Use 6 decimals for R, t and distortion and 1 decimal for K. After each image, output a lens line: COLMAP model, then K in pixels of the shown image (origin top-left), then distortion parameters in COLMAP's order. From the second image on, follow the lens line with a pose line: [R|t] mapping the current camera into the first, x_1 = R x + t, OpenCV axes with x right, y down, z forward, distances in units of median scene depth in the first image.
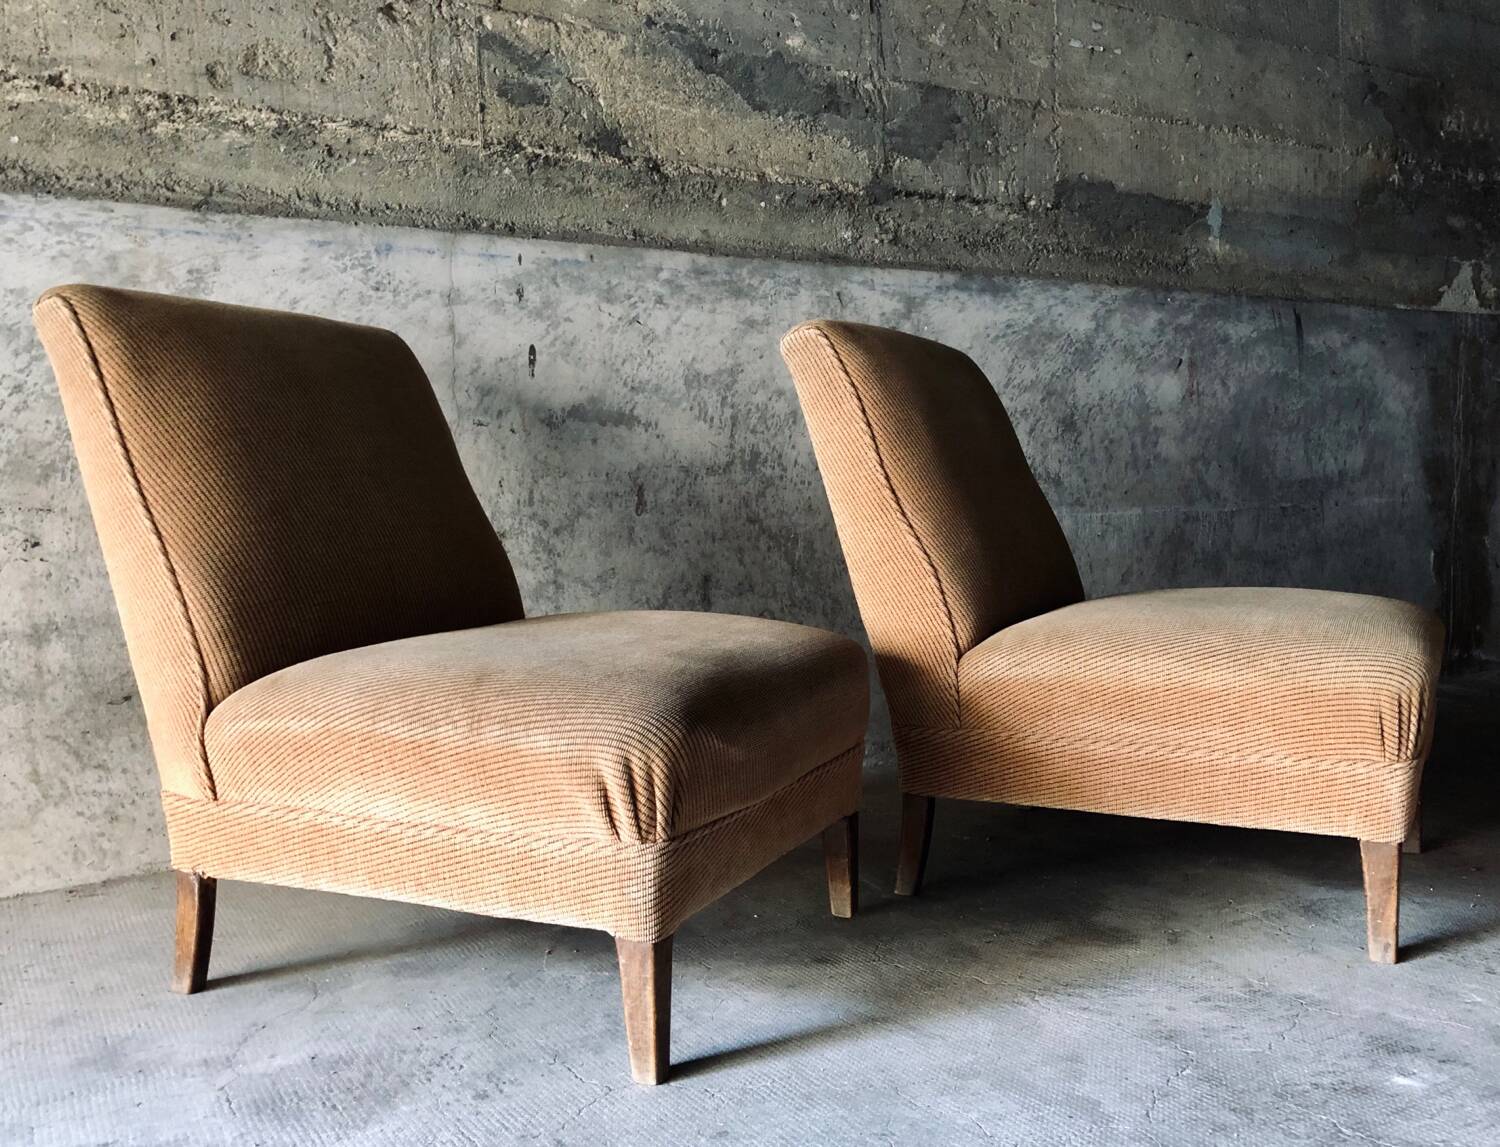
lens RADIAL K [[1337.0, 0, 756.7], [0, 1337.0, 595.2], [0, 0, 1]] dist [0.011920, 0.003572]
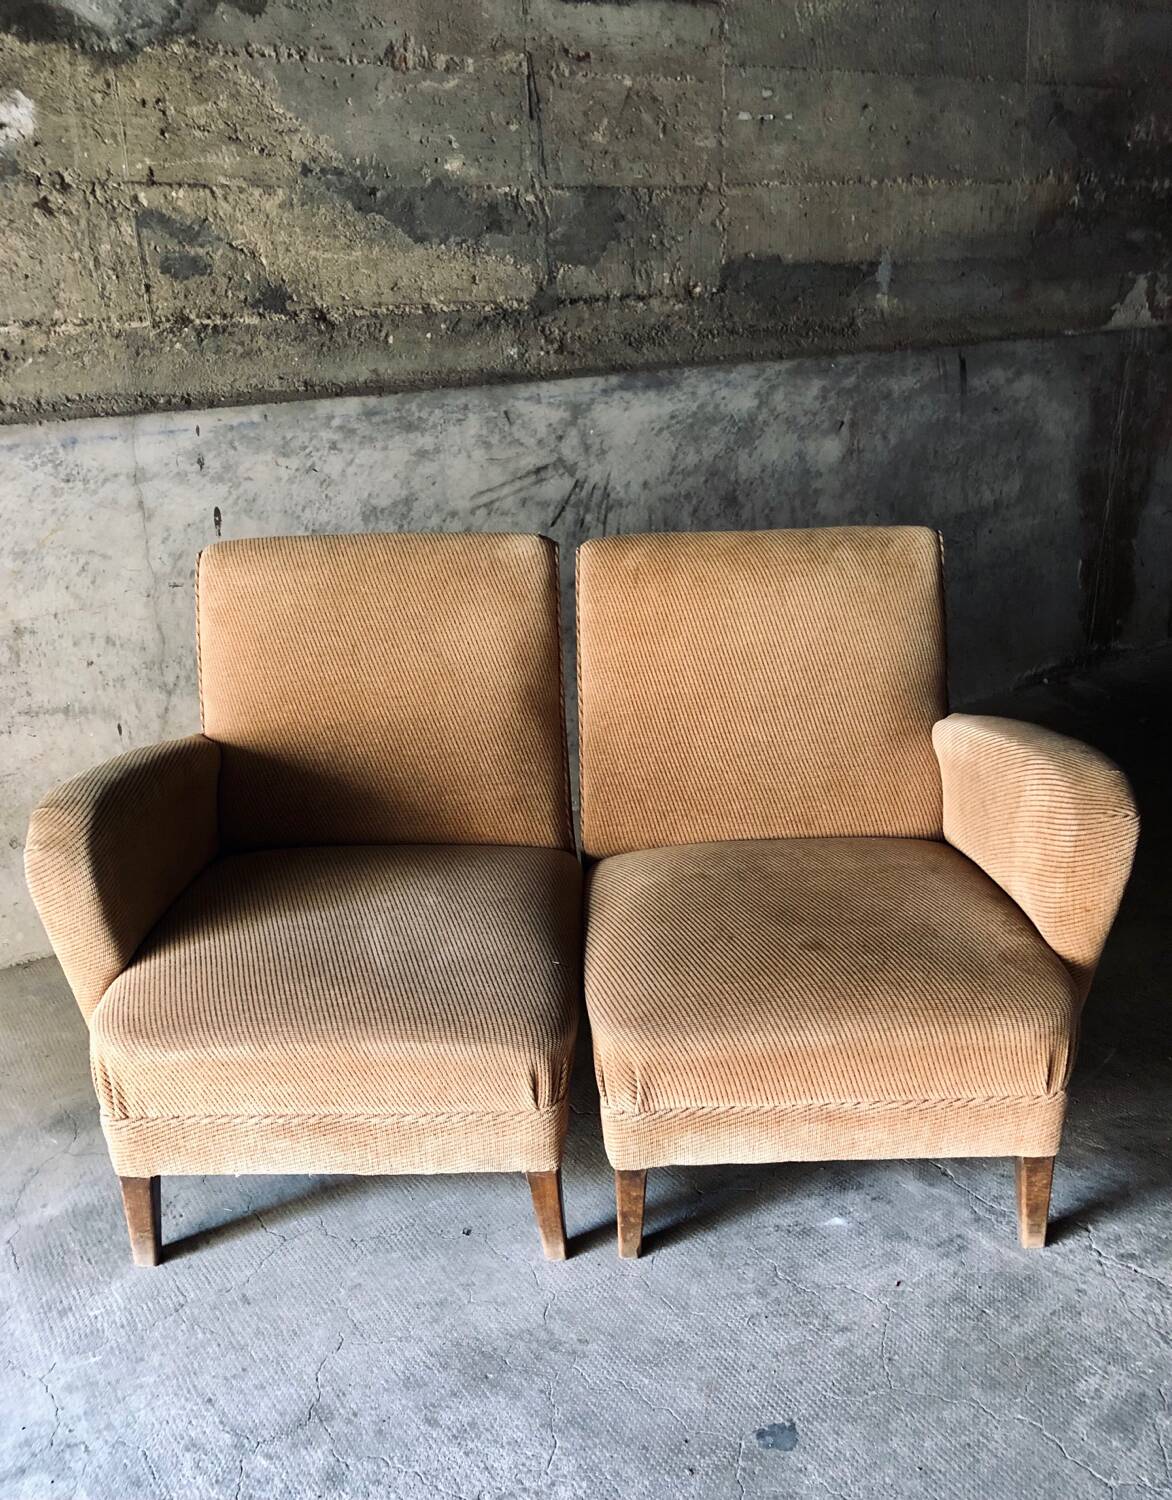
lens RADIAL K [[1319.2, 0, 578.7], [0, 1319.2, 774.8], [0, 0, 1]] dist [0.032901, -0.039700]
pose [[0.999485, -0.020975, 0.024276, 0.094141], [0.013205, 0.958567, 0.284561, -0.265980], [-0.029239, -0.284094, 0.958350, -0.113123]]
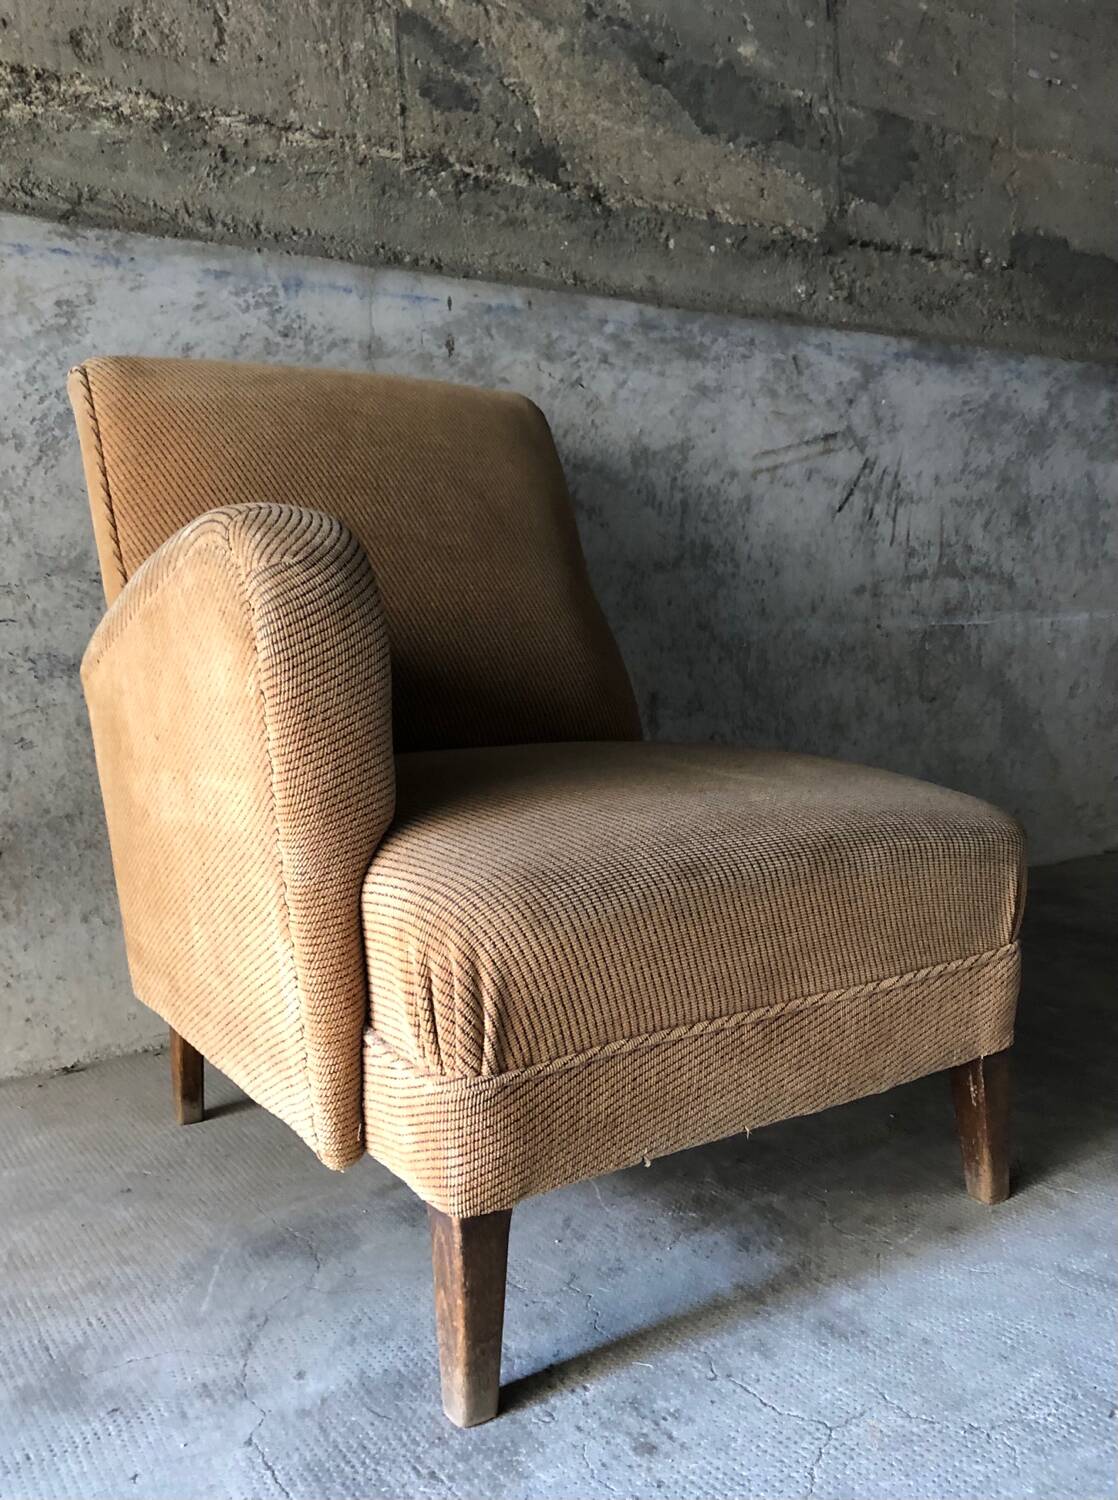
lens RADIAL K [[1278.1, 0, 540.2], [0, 1278.1, 781.1], [0, 0, 1]] dist [-0.016947, 0.057385]
pose [[0.998869, -0.017032, 0.044392, -0.150583], [0.014952, 0.998793, 0.046778, 0.002672], [-0.045135, -0.046061, 0.997918, 0.198410]]
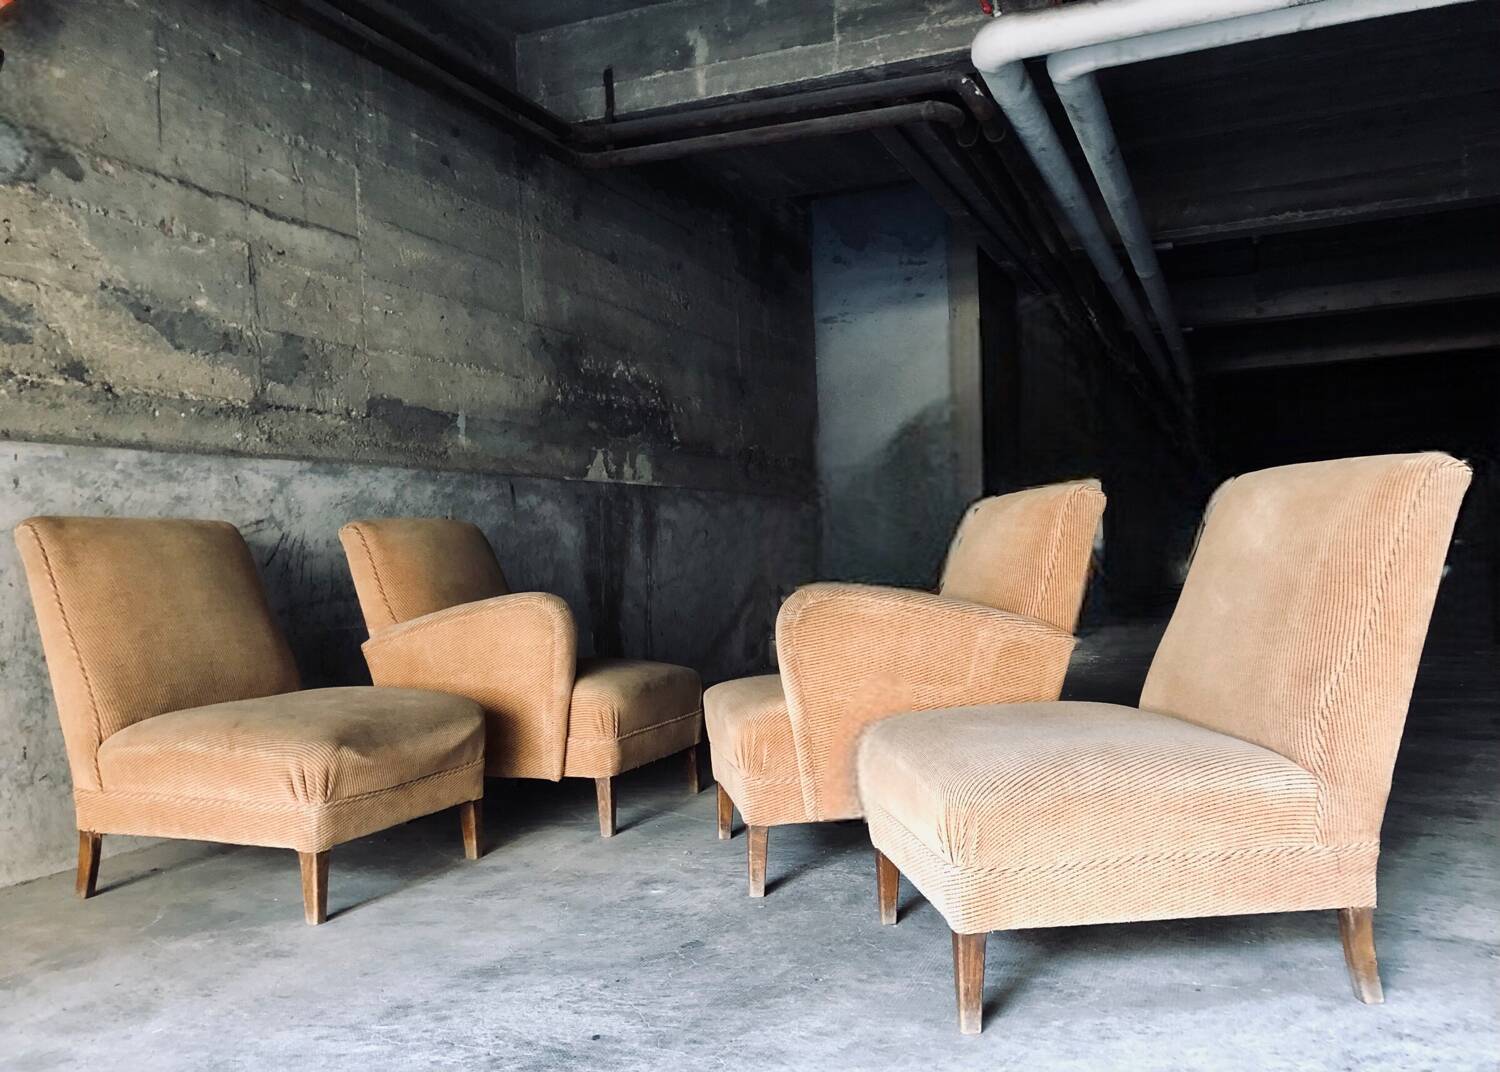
lens RADIAL K [[1264.4, 0, 777.8], [0, 1264.4, 554.1], [0, 0, 1]] dist [-0.015524, 0.047031]
pose [[0.787483, -0.009601, 0.616261, -0.333586], [0.065643, 0.995498, -0.068373, -0.016698], [-0.612830, 0.094296, 0.784568, -0.419436]]
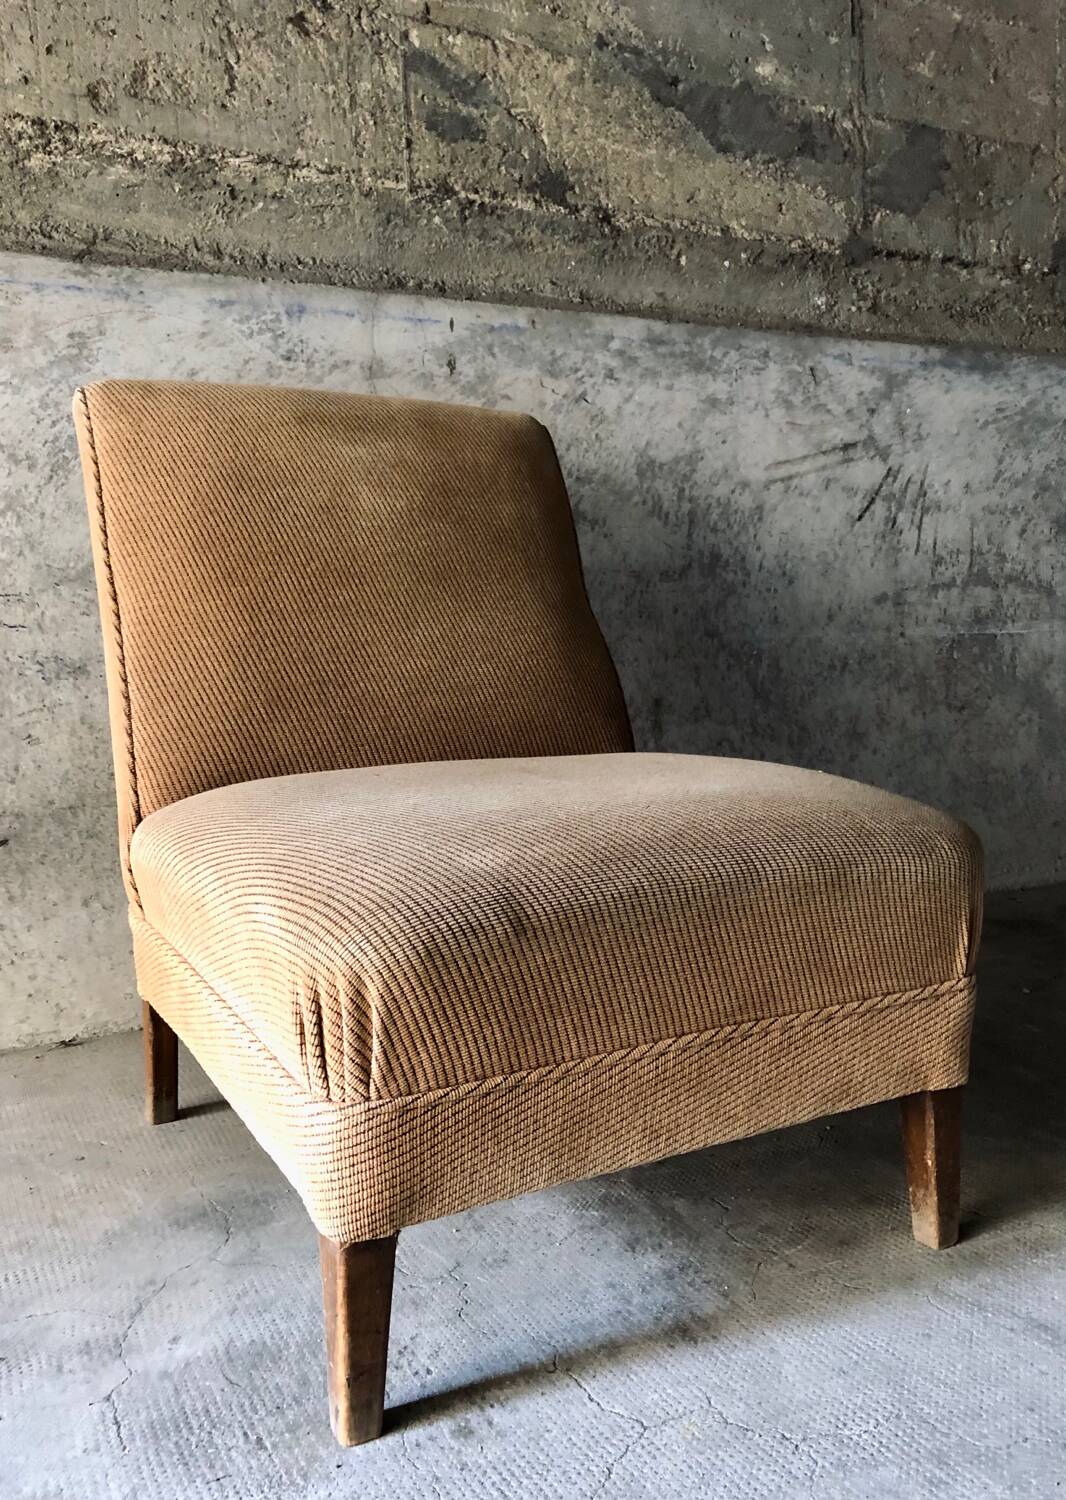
lens RADIAL K [[1264.4, 0, 527.9], [0, 1264.4, 758.2], [0, 0, 1]] dist [-0.015524, 0.047031]
pose [[0.997614, 0.004679, -0.068873, -0.067655], [-0.002387, 0.999442, 0.033321, -0.003261], [0.068990, -0.033077, 0.997069, 0.184577]]
